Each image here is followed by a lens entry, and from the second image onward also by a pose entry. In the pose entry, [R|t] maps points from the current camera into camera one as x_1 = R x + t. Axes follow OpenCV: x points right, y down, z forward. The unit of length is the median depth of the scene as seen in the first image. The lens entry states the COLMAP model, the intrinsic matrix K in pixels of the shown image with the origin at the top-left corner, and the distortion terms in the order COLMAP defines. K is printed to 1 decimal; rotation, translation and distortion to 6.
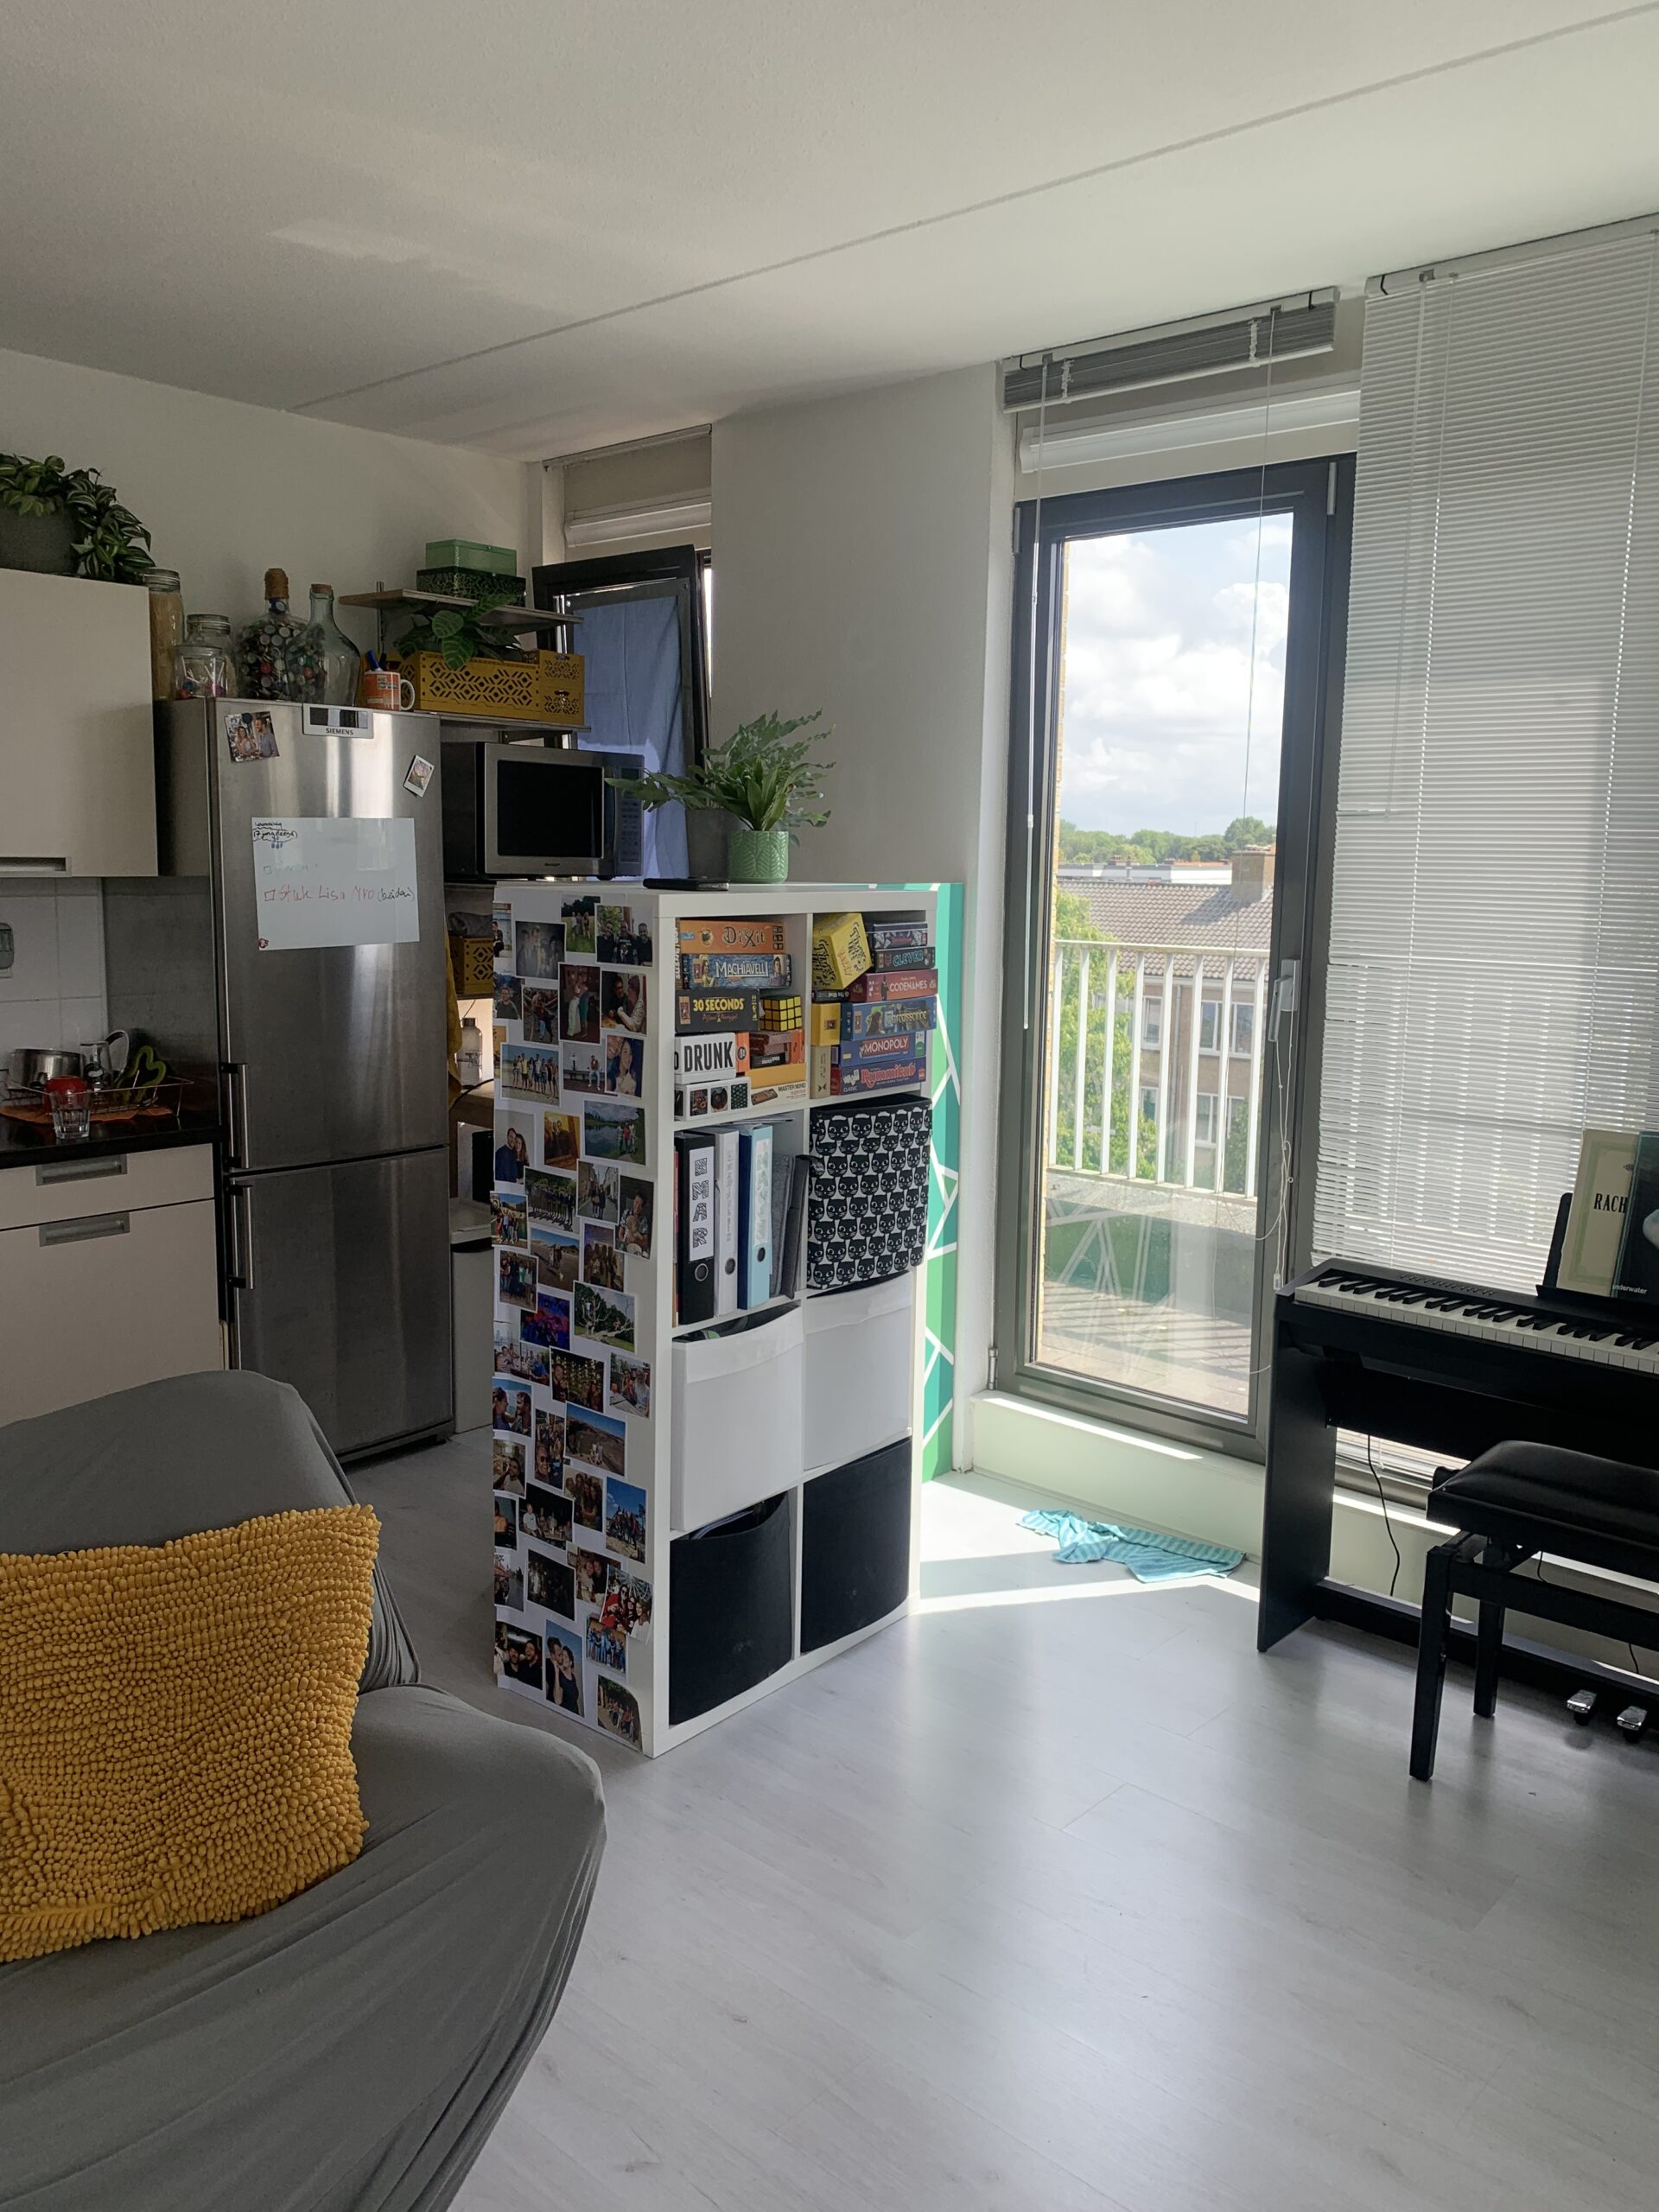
lens RADIAL K [[1699.6, 0, 828.1], [0, 1699.6, 1083.7], [0, 0, 1]] dist [0.006830, 0.004335]
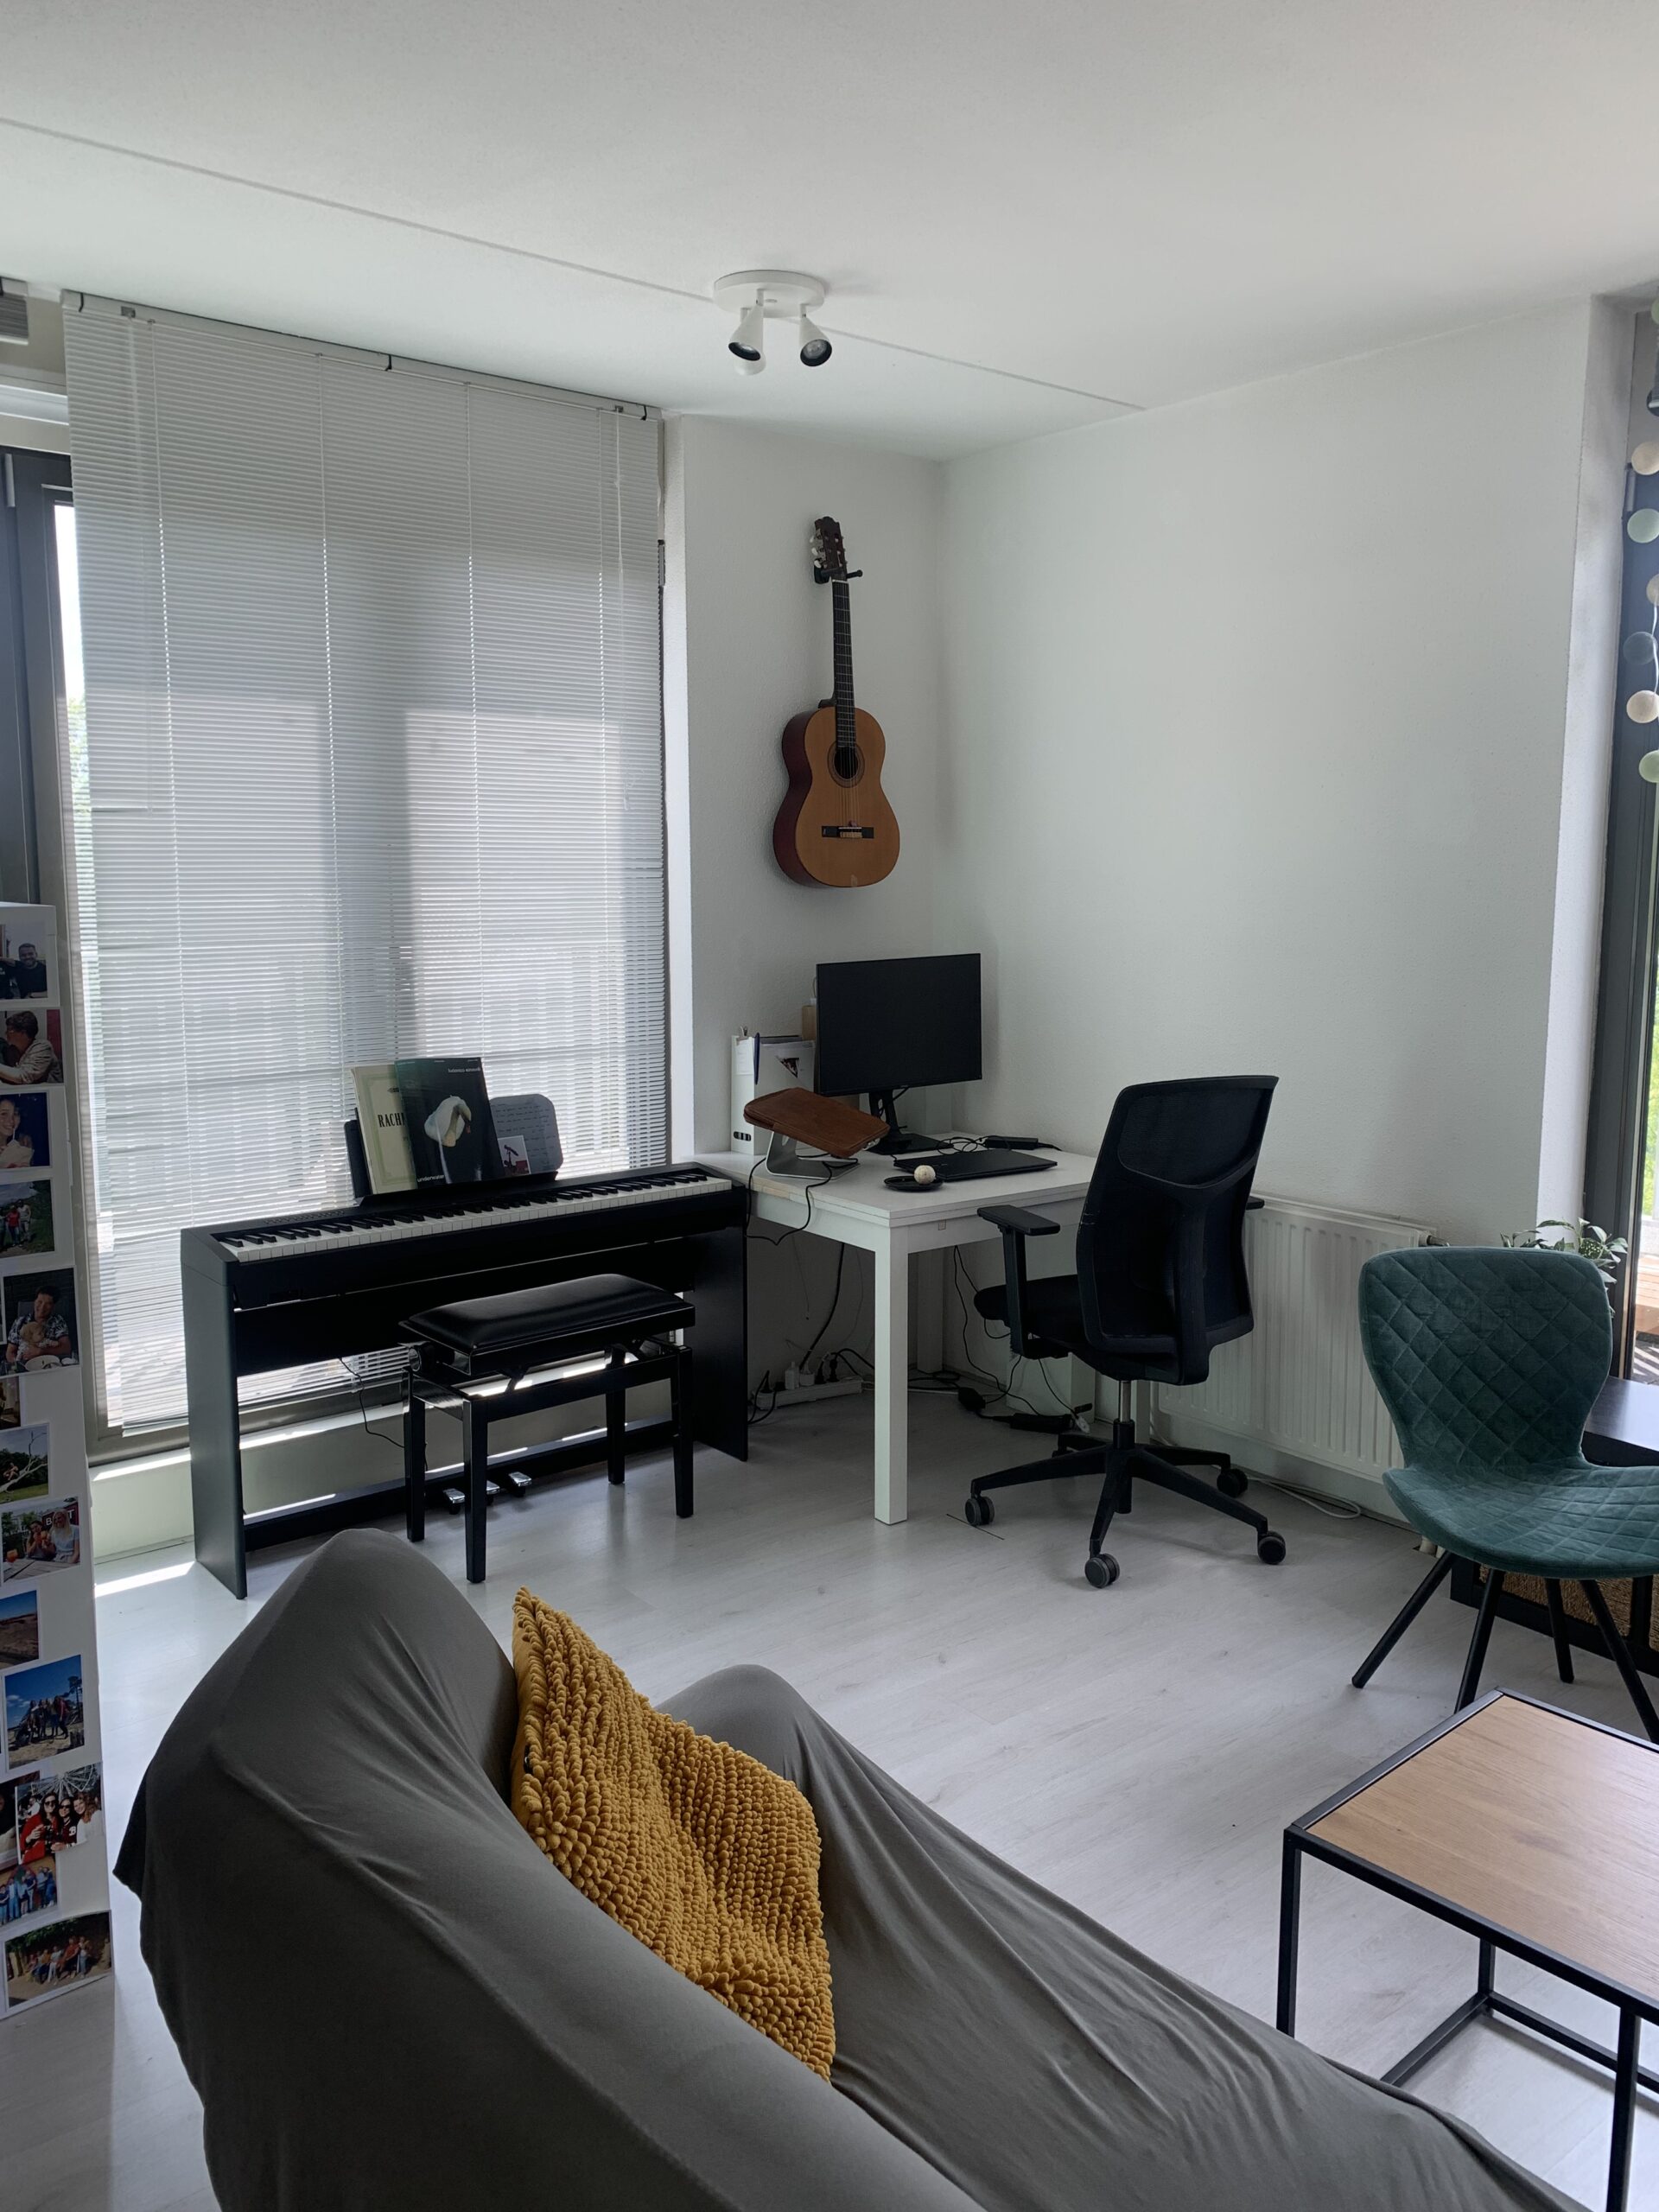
lens RADIAL K [[1699.6, 0, 825.6], [0, 1699.6, 1117.2], [0, 0, 1]] dist [0.006830, 0.004335]
pose [[0.169046, -0.166670, 0.971414, -0.726055], [0.146222, 0.978932, 0.142515, -0.066149], [-0.974701, 0.117951, 0.189855, 0.439336]]
